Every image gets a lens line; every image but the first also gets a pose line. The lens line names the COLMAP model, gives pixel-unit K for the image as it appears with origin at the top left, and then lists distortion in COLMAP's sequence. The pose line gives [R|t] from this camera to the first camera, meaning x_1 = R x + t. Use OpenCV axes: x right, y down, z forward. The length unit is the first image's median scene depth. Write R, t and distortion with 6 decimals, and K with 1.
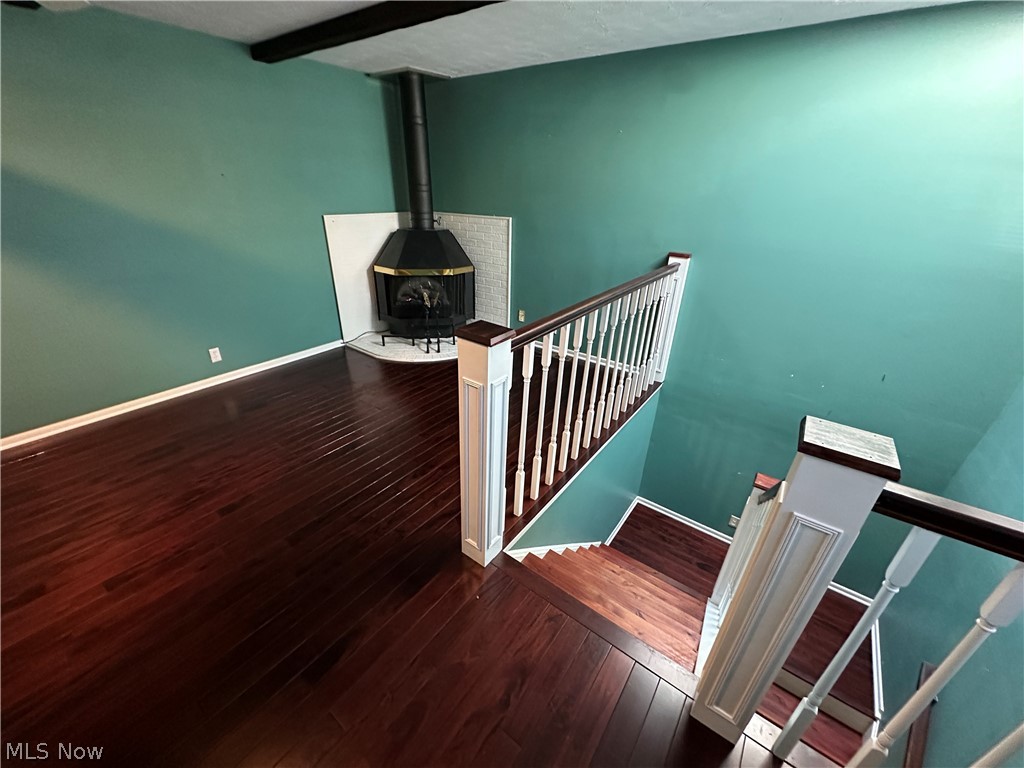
lens RADIAL K [[405.3, 0, 511.3], [0, 405.3, 384.8], [0, 0, 1]] dist [-0.002983, 0.000640]
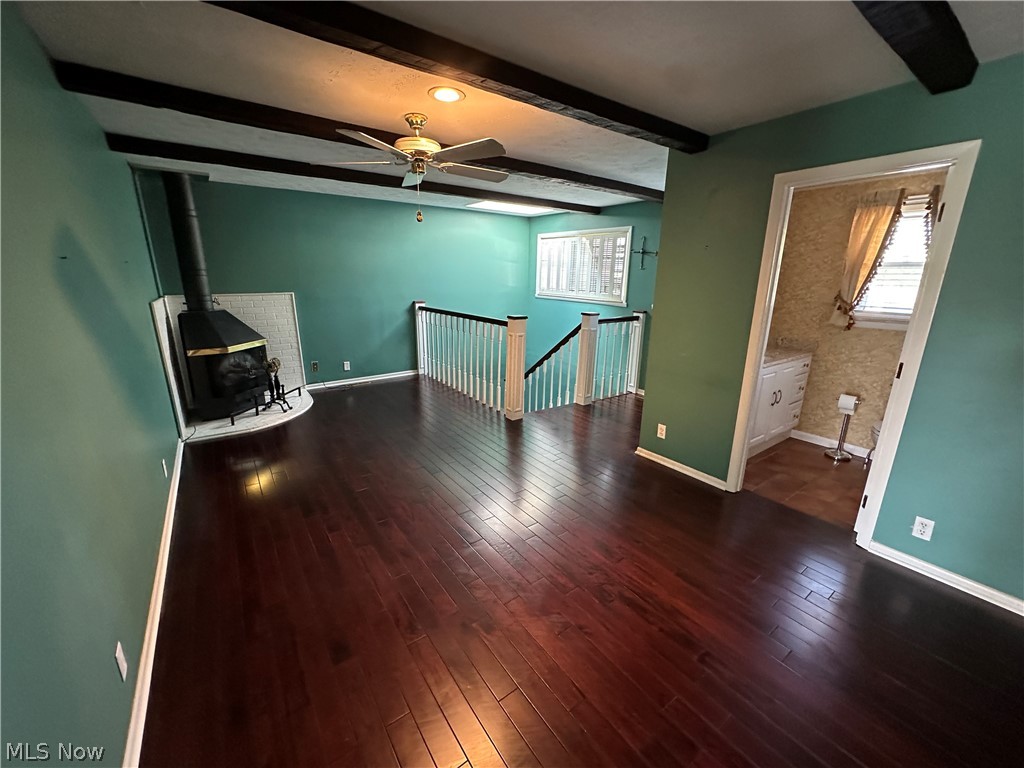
lens RADIAL K [[405.3, 0, 514.7], [0, 405.3, 383.7], [0, 0, 1]] dist [-0.002983, 0.000640]
pose [[0.306437, -0.271224, 0.912433, -0.966724], [0.425028, 0.896675, 0.123796, -0.019891], [-0.851732, 0.349874, 0.390052, 0.017483]]
